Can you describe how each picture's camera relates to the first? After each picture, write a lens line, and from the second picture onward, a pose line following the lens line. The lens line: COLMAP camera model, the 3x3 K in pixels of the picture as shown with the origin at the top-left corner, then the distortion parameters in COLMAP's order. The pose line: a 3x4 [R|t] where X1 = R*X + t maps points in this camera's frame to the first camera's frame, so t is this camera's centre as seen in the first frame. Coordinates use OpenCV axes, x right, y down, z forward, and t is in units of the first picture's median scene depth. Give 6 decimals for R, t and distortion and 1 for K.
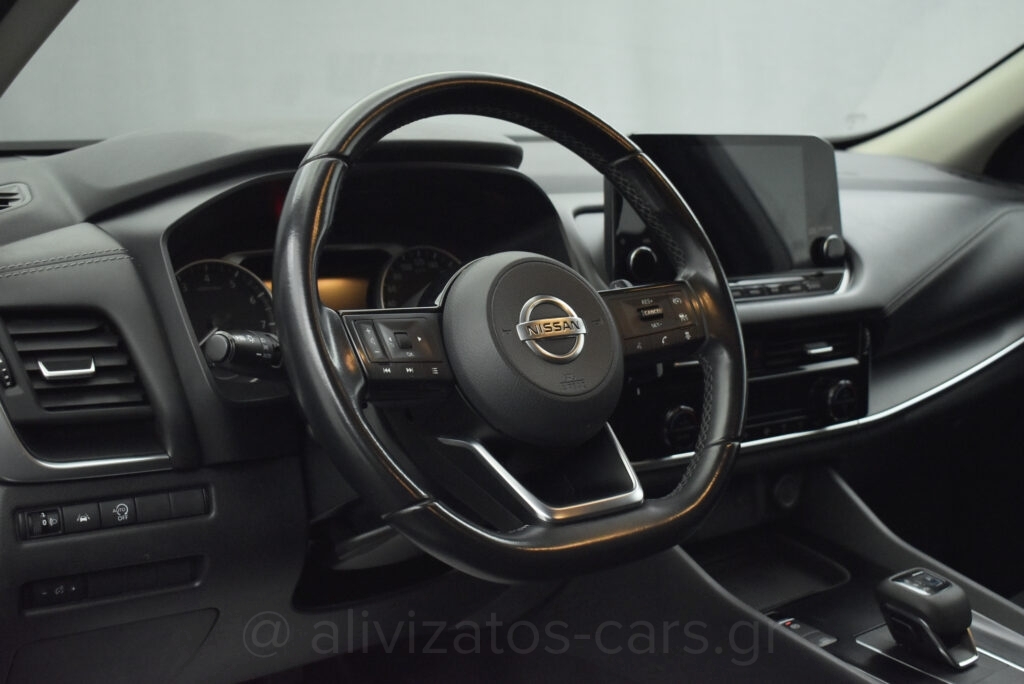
lens RADIAL K [[1302.0, 0, 512.0], [0, 1302.0, 342.0], [0, 0, 1]] dist [-0.048986, 0.009543]
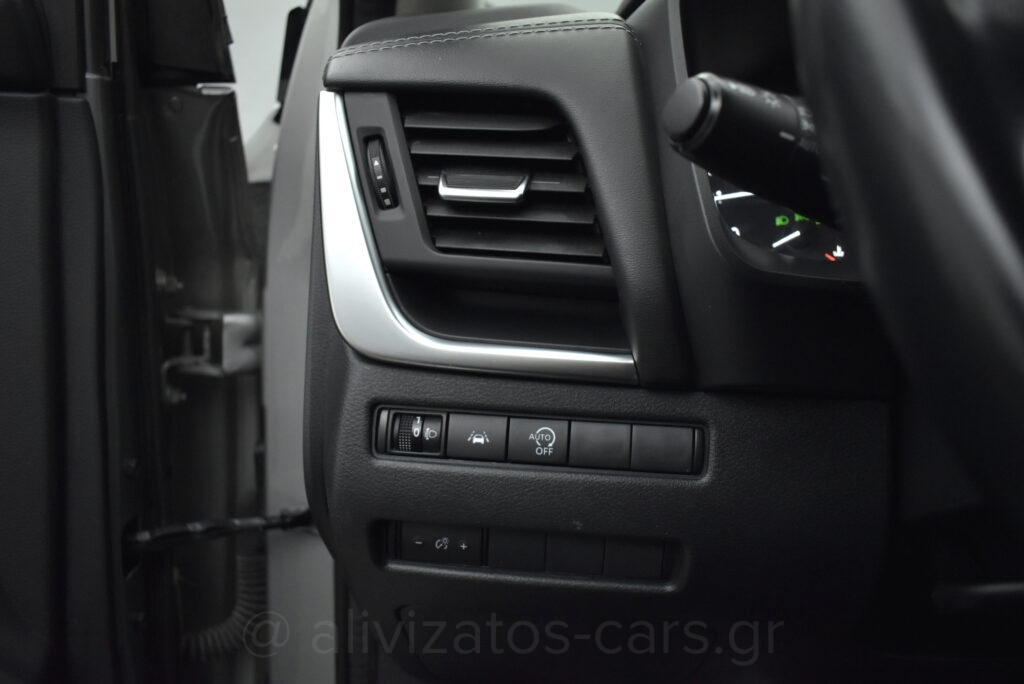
lens RADIAL K [[803.2, 0, 512.0], [0, 803.2, 342.0], [0, 0, 1]] dist [-0.084462, 0.002652]
pose [[0.754319, 0.114389, -0.646466, -0.079955], [-0.112829, 0.992640, 0.043990, 0.070800], [0.646740, 0.039758, 0.761674, 0.697493]]
